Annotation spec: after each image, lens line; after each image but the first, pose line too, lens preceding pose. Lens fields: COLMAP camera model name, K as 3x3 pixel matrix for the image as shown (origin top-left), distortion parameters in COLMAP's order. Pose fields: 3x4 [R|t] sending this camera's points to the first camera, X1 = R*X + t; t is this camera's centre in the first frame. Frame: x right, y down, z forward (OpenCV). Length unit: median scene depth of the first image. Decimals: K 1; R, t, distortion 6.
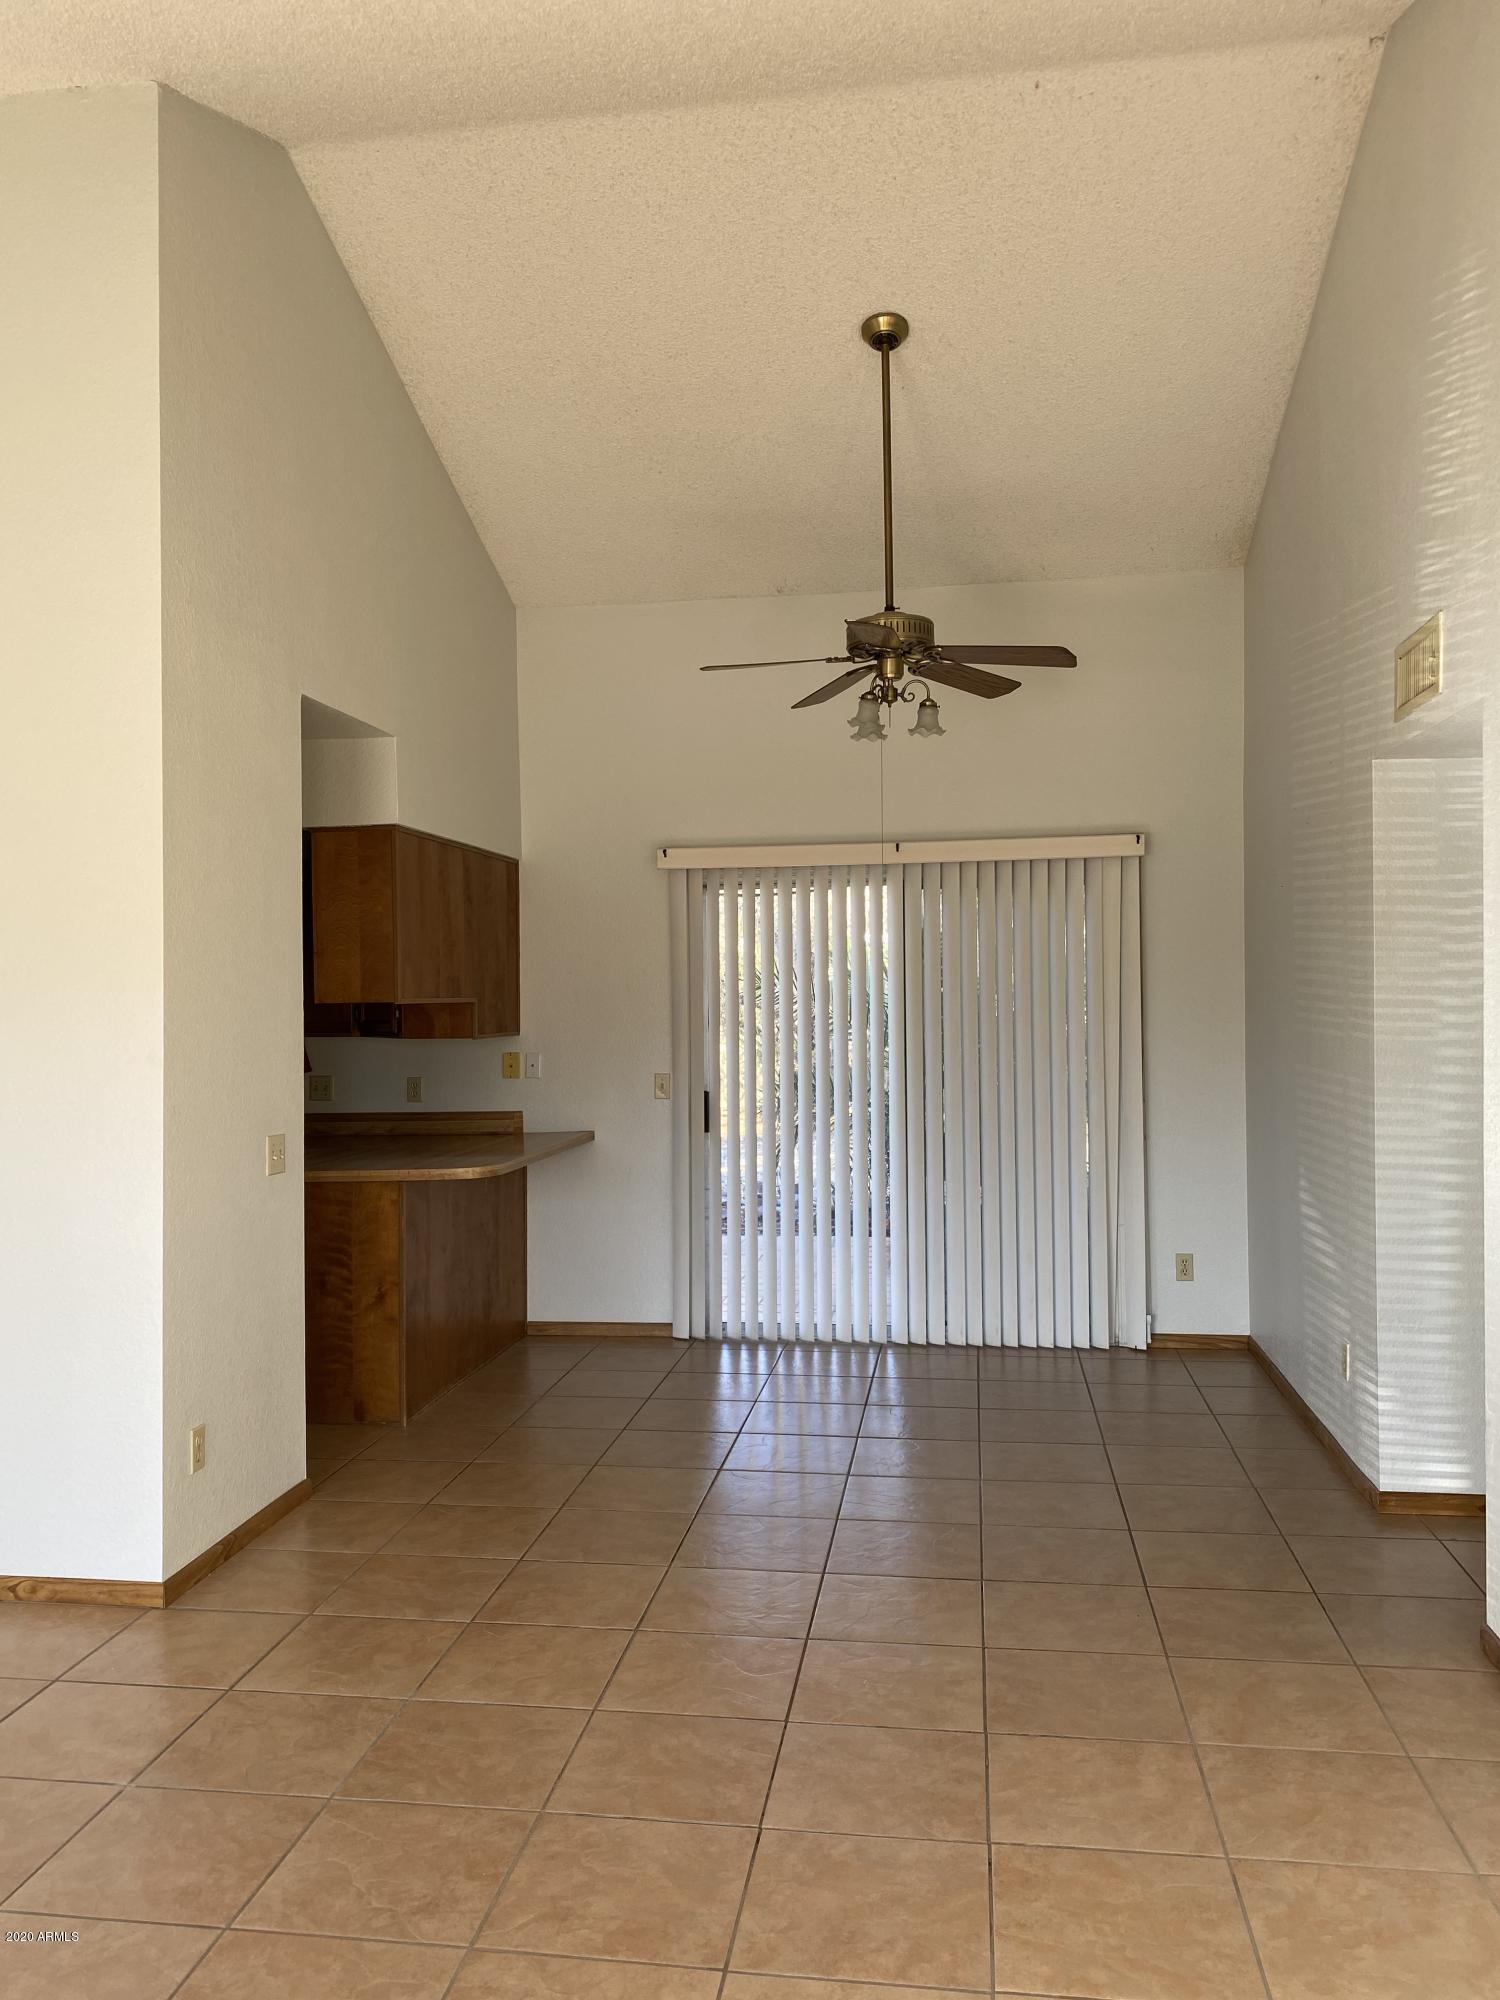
lens RADIAL K [[1526.8, 0, 747.1], [0, 1526.8, 1001.7], [0, 0, 1]] dist [-0.014604, 0.012316]
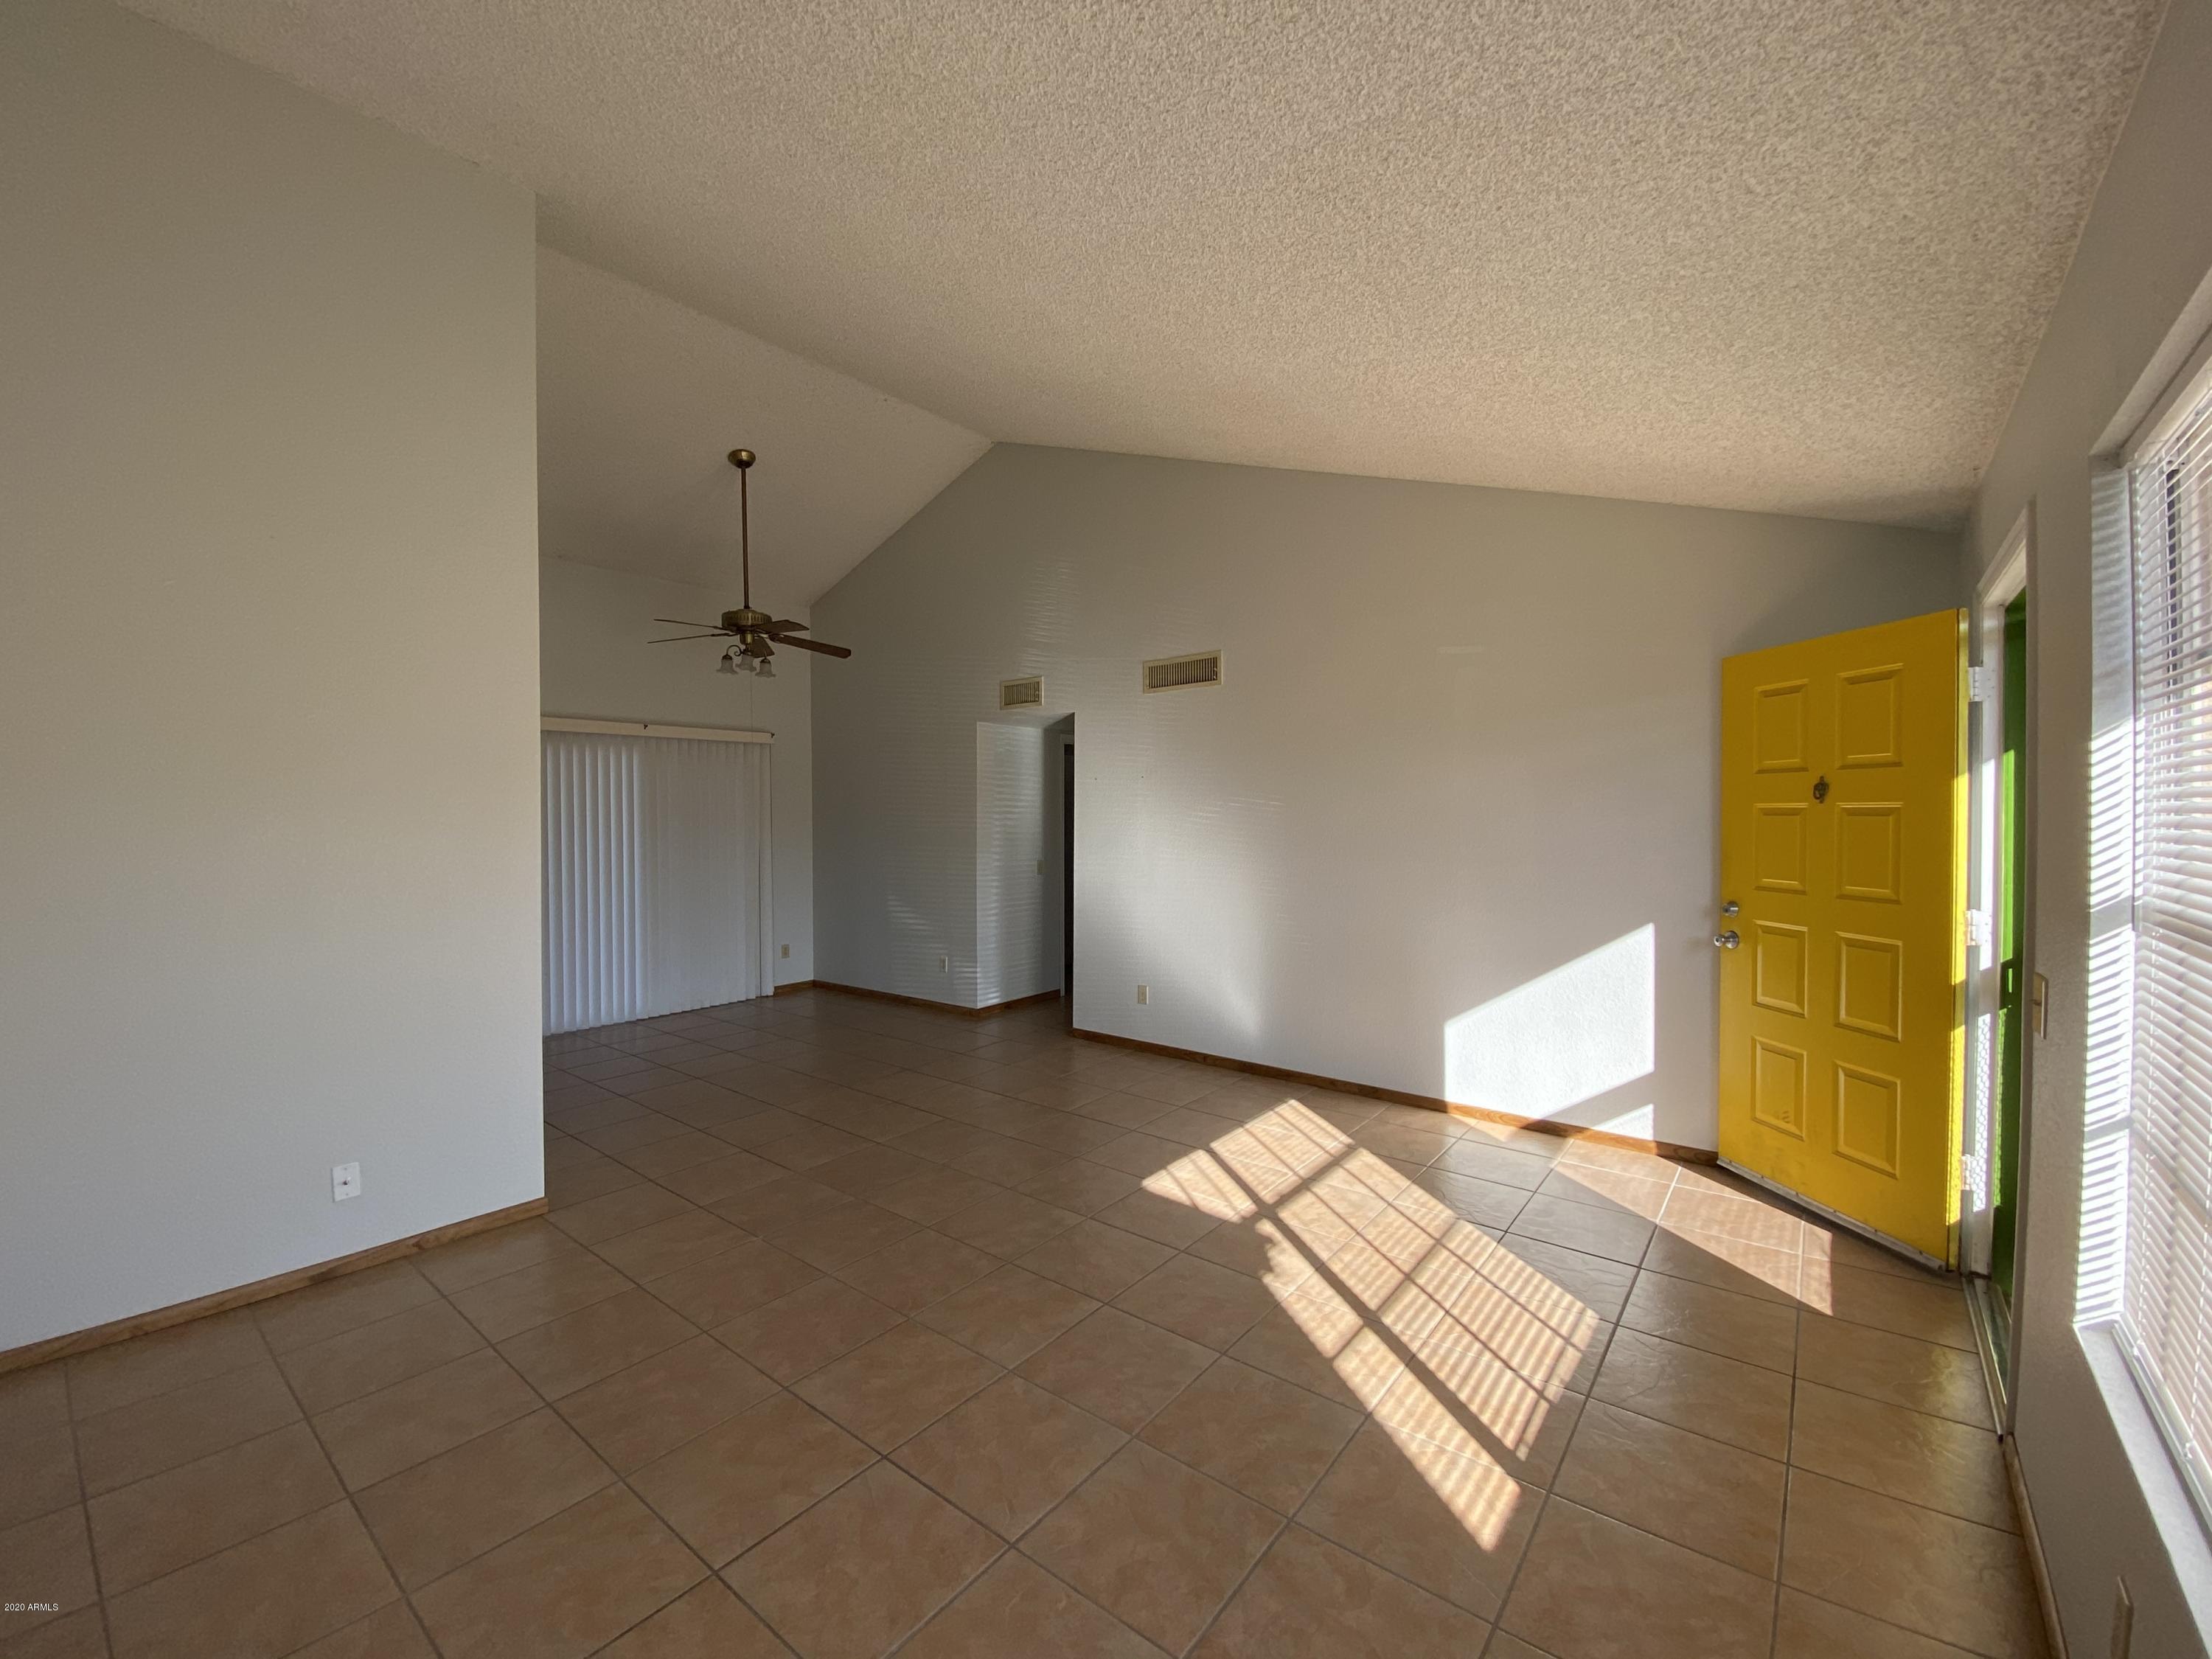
lens RADIAL K [[888.0, 0, 1106.5], [0, 888.0, 830.3], [0, 0, 1]] dist [-0.004411, -0.003127]
pose [[0.499923, -0.006387, 0.866046, -0.634407], [0.004112, 0.999979, 0.005001, 0.014486], [-0.866060, 0.001061, 0.499939, 0.064589]]
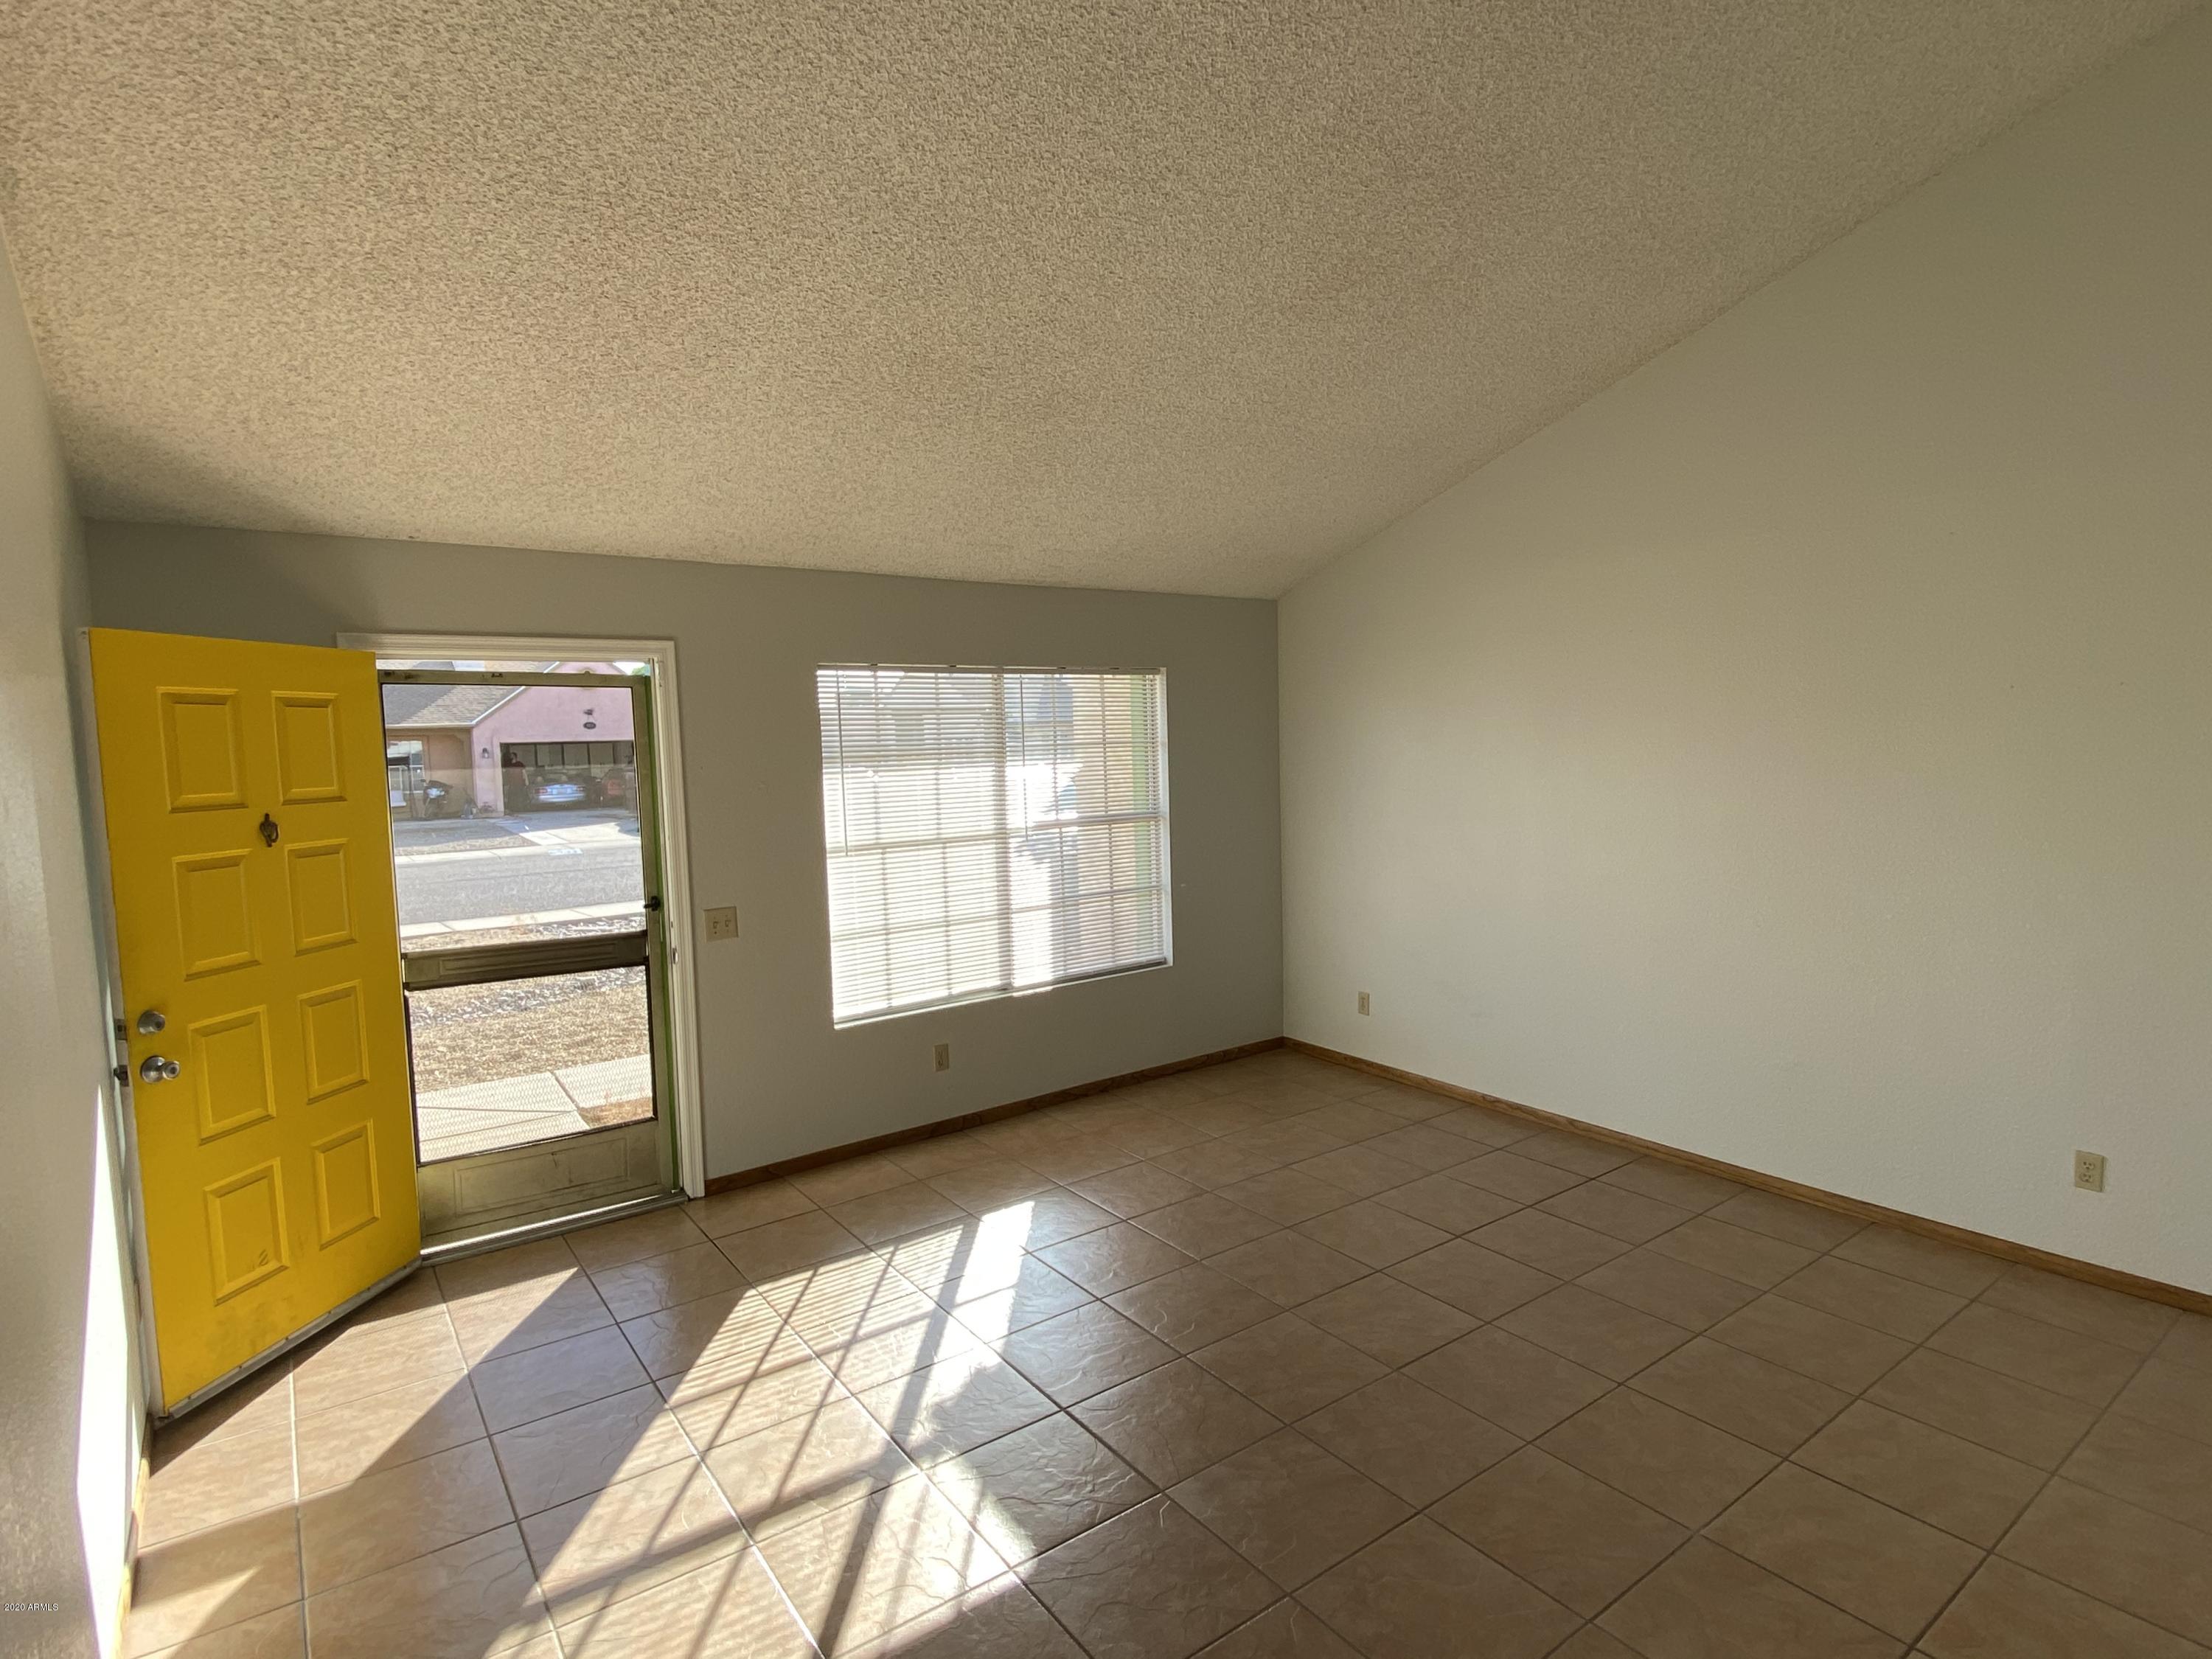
lens RADIAL K [[1142.5, 0, 1098.8], [0, 1142.5, 826.5], [0, 0, 1]] dist [0.015156, -0.002070]
pose [[-0.715515, 0.088701, -0.692944, 0.274996], [0.036334, 0.995289, 0.089885, -0.053052], [0.697652, 0.039137, -0.715367, 0.744915]]
